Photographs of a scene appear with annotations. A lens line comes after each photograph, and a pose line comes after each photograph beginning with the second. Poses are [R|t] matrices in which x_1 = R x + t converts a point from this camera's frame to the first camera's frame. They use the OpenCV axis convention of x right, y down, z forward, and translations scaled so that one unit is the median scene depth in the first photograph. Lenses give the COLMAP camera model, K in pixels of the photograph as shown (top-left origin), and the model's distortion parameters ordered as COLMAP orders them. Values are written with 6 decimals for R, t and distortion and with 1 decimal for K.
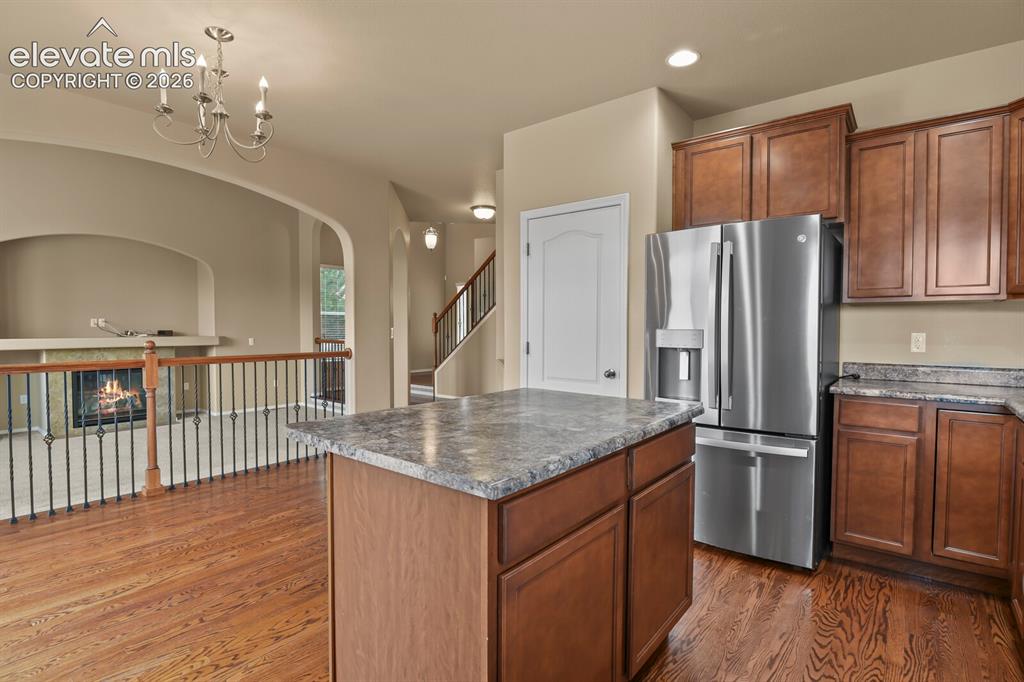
lens RADIAL K [[495.6, 0, 515.9], [0, 495.6, 341.3], [0, 0, 1]] dist [-0.016173, -0.001492]
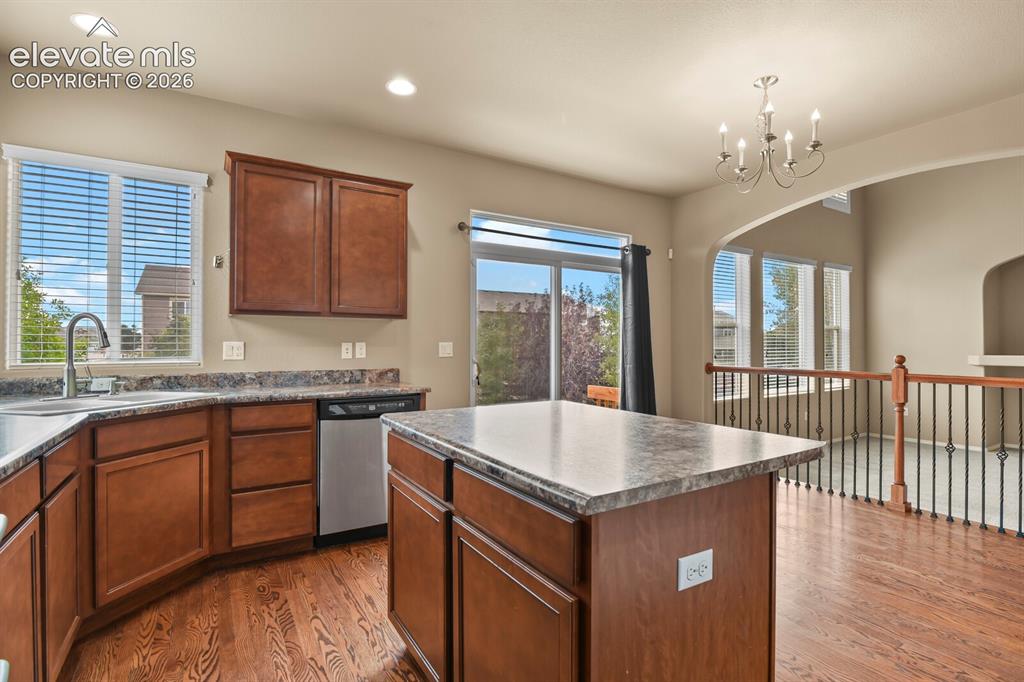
lens RADIAL K [[493.3, 0, 512.0], [0, 493.3, 341.0], [0, 0, 1]] dist [-0.043081, -0.000294]
pose [[-0.338788, -0.010743, -0.940801, 0.642092], [-0.030888, 0.999523, -0.000291, -0.009014], [0.940356, 0.028961, -0.338958, 0.848337]]
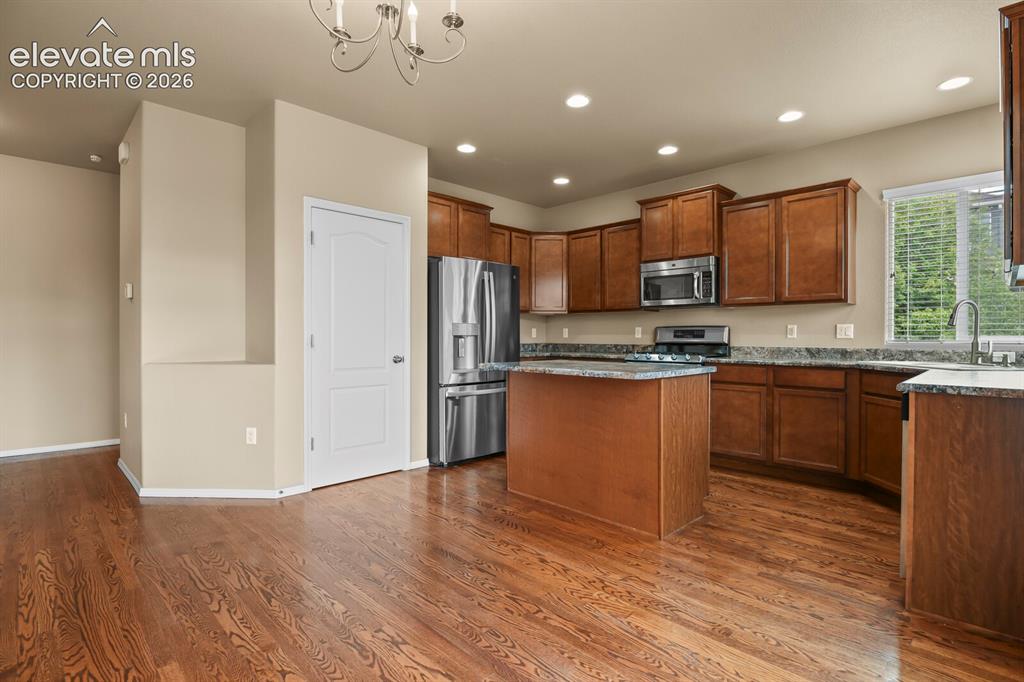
lens RADIAL K [[495.6, 0, 515.9], [0, 495.6, 341.3], [0, 0, 1]] dist [-0.016173, -0.001492]
pose [[0.111876, -0.012146, 0.993648, -1.316150], [0.027424, 0.999582, 0.009130, 0.024571], [-0.993344, 0.026228, 0.112162, 0.755657]]
